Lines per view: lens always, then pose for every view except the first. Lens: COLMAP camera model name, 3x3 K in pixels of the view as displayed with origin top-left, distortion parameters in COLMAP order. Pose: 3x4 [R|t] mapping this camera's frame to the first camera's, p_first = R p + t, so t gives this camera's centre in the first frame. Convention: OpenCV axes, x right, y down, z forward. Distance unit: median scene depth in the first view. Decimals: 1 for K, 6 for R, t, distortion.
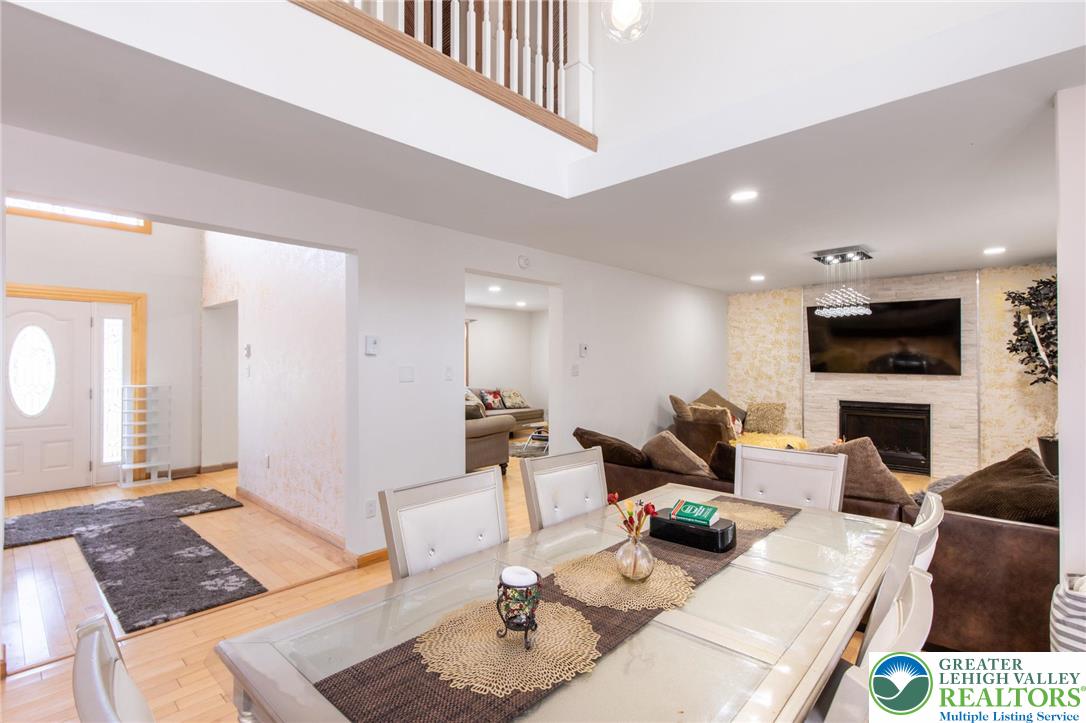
lens RADIAL K [[509.2, 0, 534.3], [0, 509.2, 359.6], [0, 0, 1]] dist [-0.002996, -0.000550]
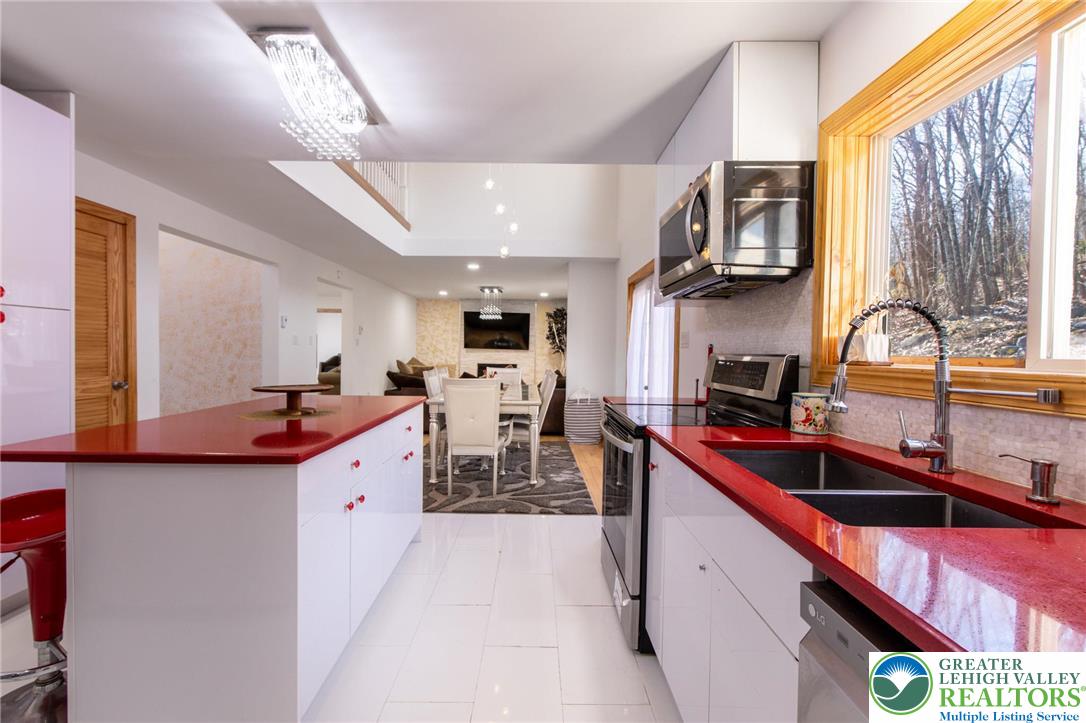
lens RADIAL K [[459.0, 0, 530.6], [0, 459.0, 368.4], [0, 0, 1]] dist [-0.000394, 0.000011]
pose [[0.731130, -0.012509, 0.682124, -0.449152], [-0.022711, 0.998832, 0.042660, 0.025529], [-0.681861, -0.046681, 0.729991, -0.393027]]
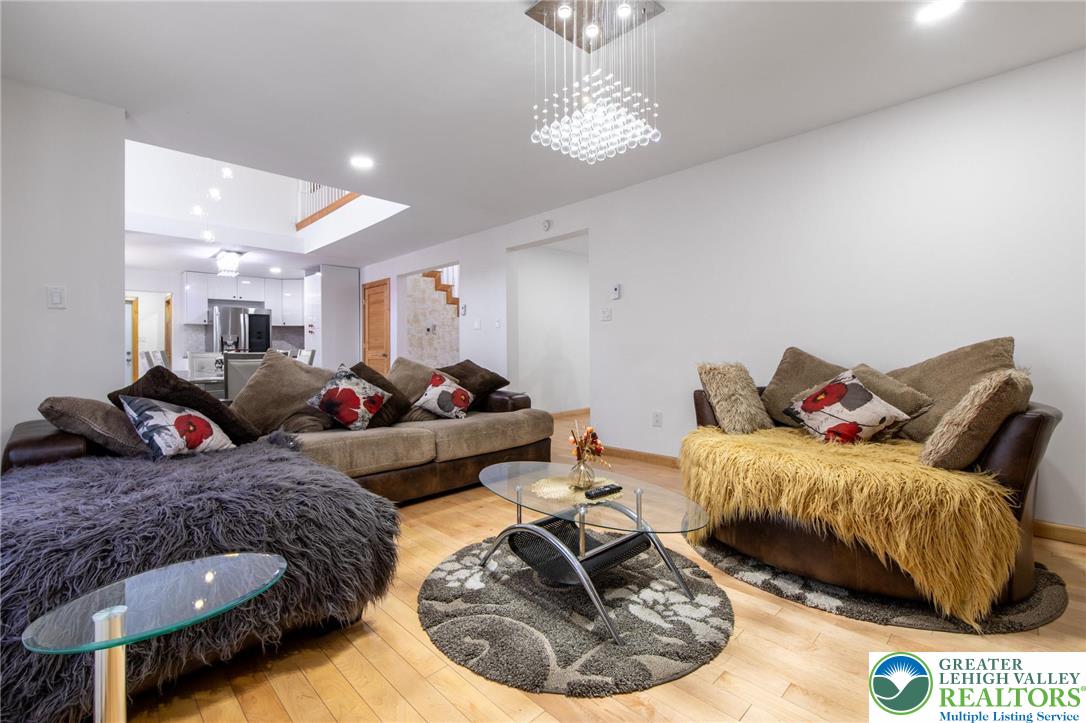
lens RADIAL K [[474.9, 0, 531.4], [0, 474.9, 350.1], [0, 0, 1]] dist [0.000024, 0.000080]
pose [[-0.044765, 0.001846, -0.998996, 0.822207], [0.015584, 0.999878, 0.001149, 0.070860], [0.998876, -0.015517, -0.044789, 0.781304]]
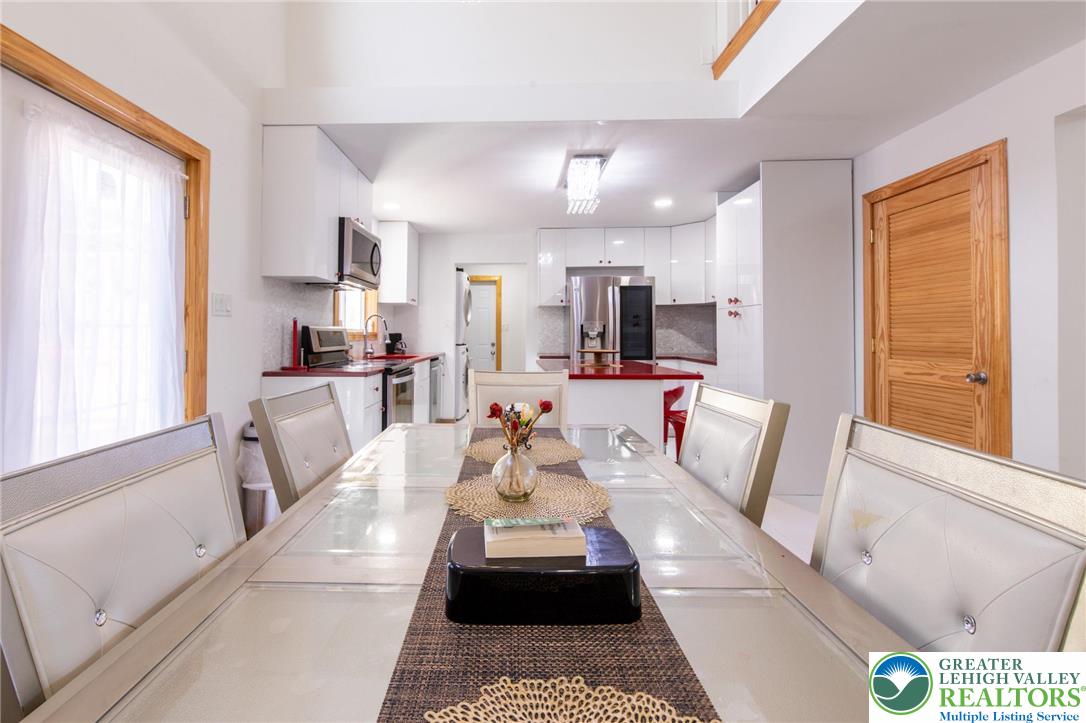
lens RADIAL K [[485.5, 0, 493.8], [0, 485.5, 320.9], [0, 0, 1]] dist [-0.001593, -0.000232]
pose [[-0.750418, -0.014855, -0.660797, 0.176137], [0.007852, 0.999477, -0.031385, 0.038826], [0.660917, -0.028741, -0.749908, 0.370031]]
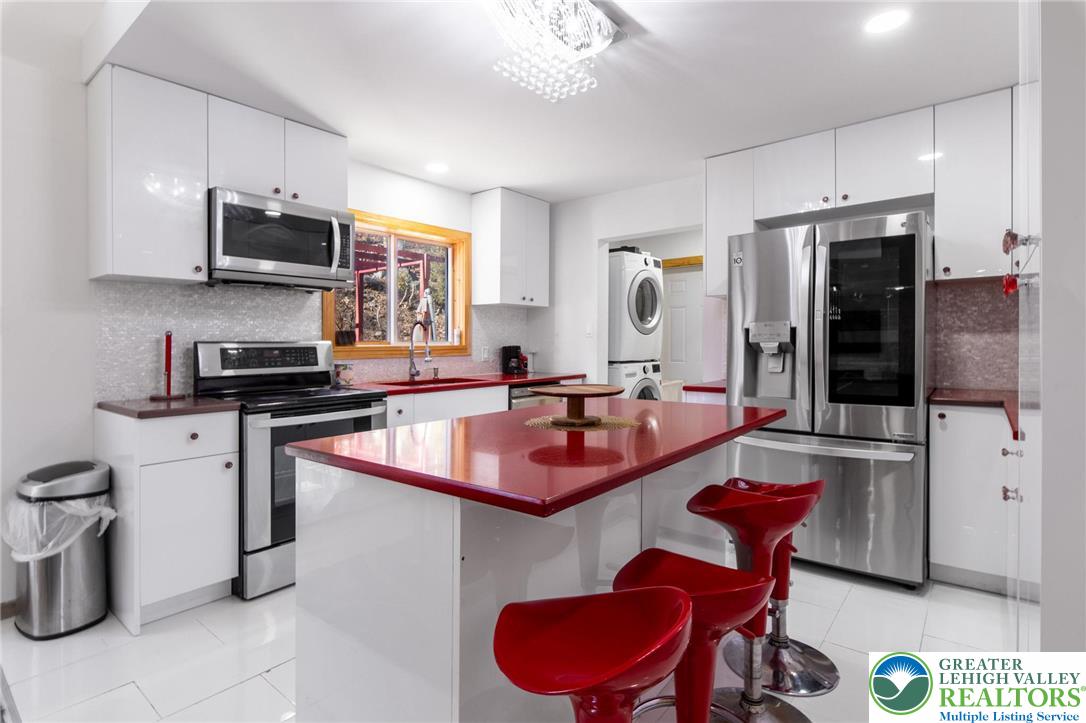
lens RADIAL K [[537.2, 0, 536.4], [0, 537.2, 357.6], [0, 0, 1]] dist [-0.001664, -0.000096]
pose [[-0.997167, 0.013213, -0.074055, -0.299335], [0.011825, 0.999747, 0.019152, 0.033830], [0.074289, 0.018222, -0.997070, 0.294887]]
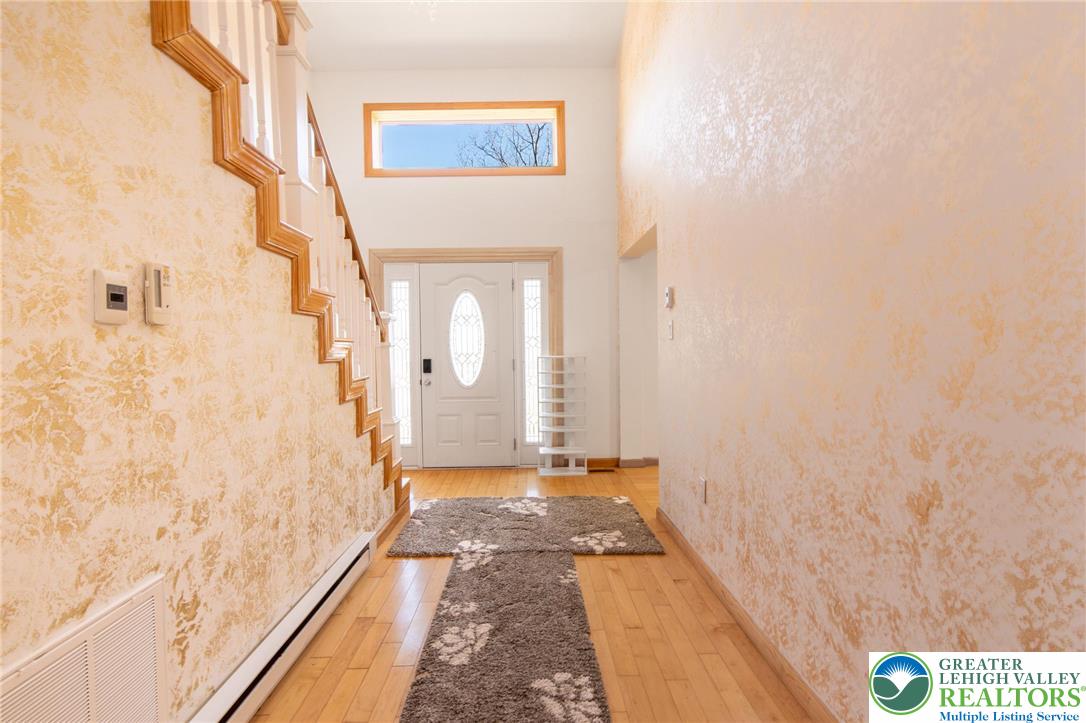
lens RADIAL K [[468.5, 0, 534.2], [0, 468.5, 360.8], [0, 0, 1]] dist [-0.001901, -0.000097]
pose [[0.692728, 0.009887, -0.721131, -0.236871], [0.018192, 0.999348, 0.031177, 0.033484], [0.720969, -0.034716, 0.692097, 0.429338]]
